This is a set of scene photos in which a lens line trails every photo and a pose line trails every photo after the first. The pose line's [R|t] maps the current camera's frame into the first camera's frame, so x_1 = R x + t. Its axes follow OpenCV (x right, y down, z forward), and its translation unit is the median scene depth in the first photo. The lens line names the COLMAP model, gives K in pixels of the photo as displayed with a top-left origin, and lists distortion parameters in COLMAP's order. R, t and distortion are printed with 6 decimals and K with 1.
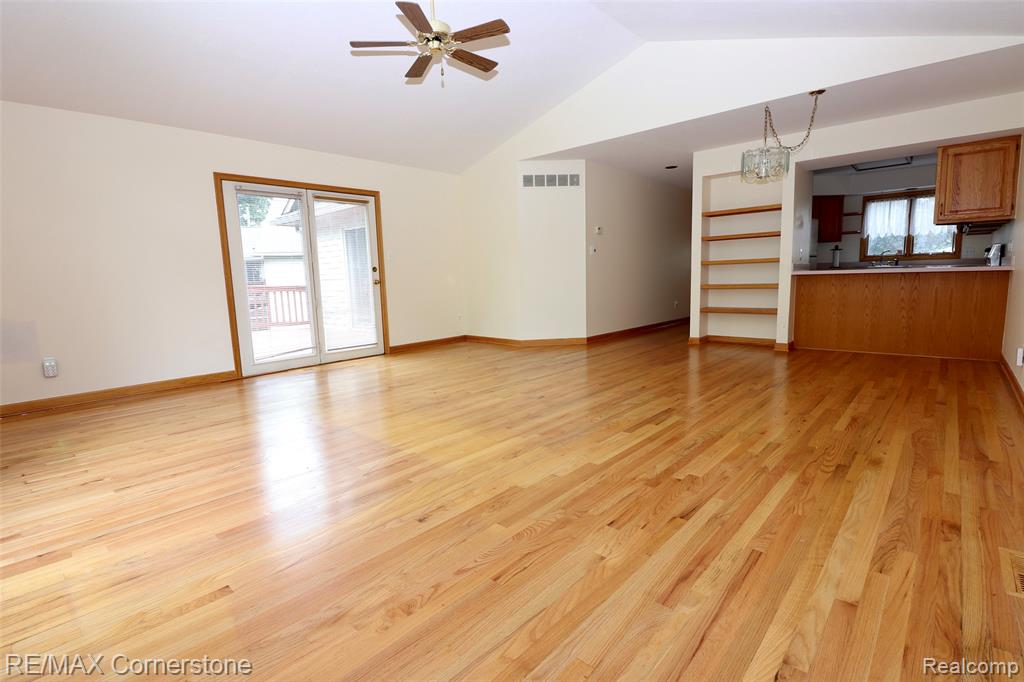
lens RADIAL K [[481.1, 0, 513.5], [0, 481.1, 342.3], [0, 0, 1]] dist [-0.020297, -0.000859]
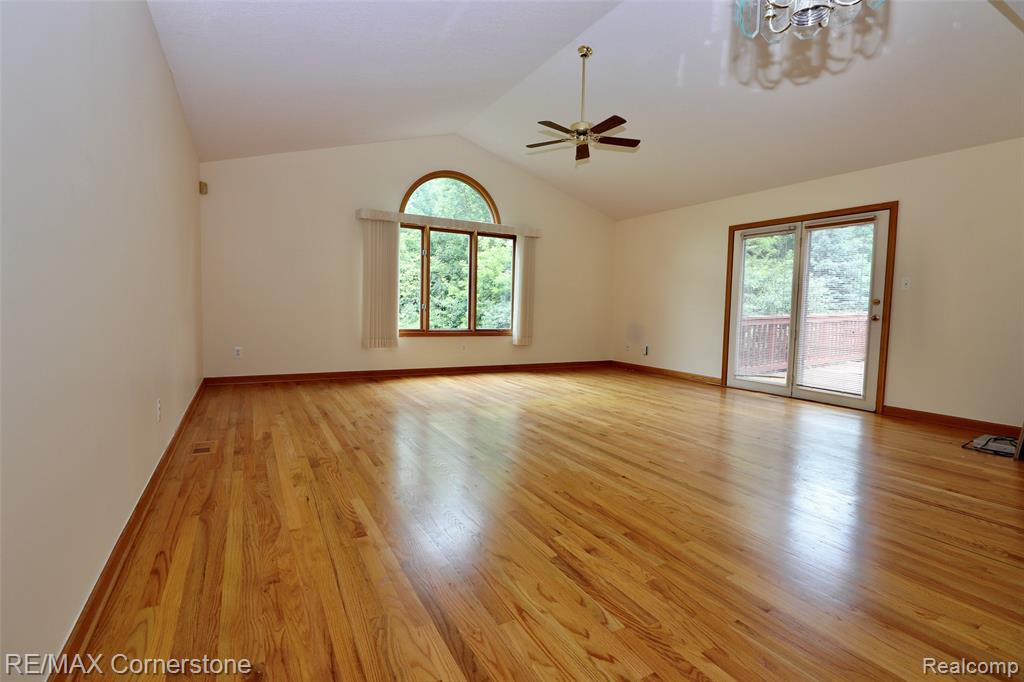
lens RADIAL K [[481.1, 0, 513.5], [0, 481.1, 342.3], [0, 0, 1]] dist [-0.020297, -0.000859]
pose [[-0.318211, 0.093099, -0.943438, 0.790793], [-0.144424, 0.978790, 0.145300, -0.142274], [0.936954, 0.182491, -0.298016, 0.849817]]
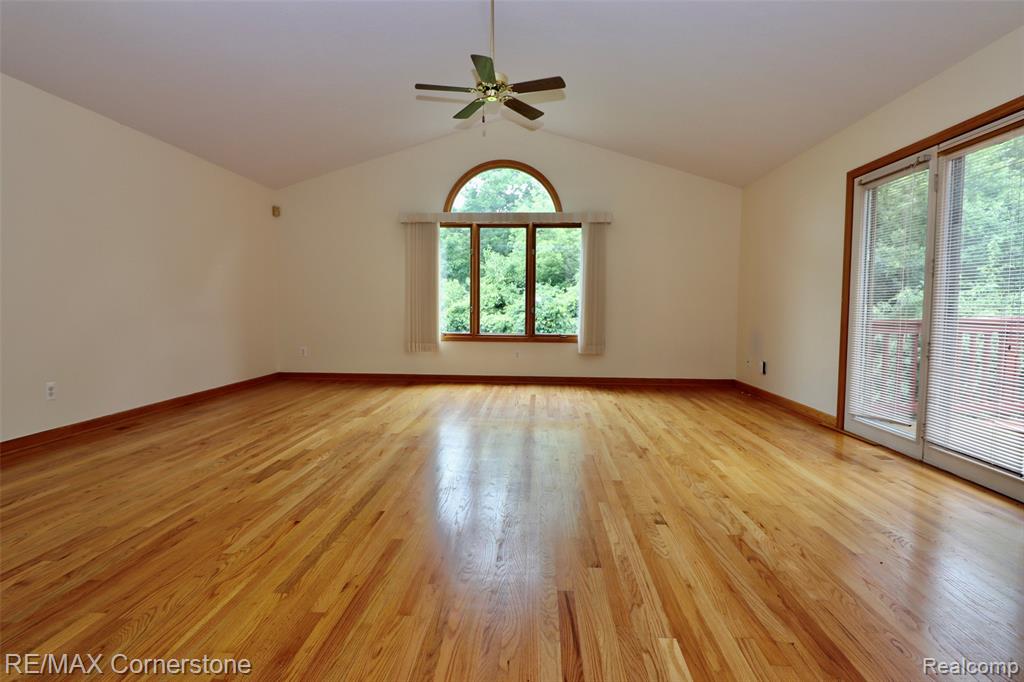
lens RADIAL K [[505.0, 0, 512.0], [0, 505.0, 341.0], [0, 0, 1]] dist [-0.021580, -0.001577]
pose [[-0.774447, 0.065684, -0.629220, 0.351381], [-0.071716, 0.979069, 0.190474, -0.186342], [0.628561, 0.192637, -0.753527, 1.271408]]
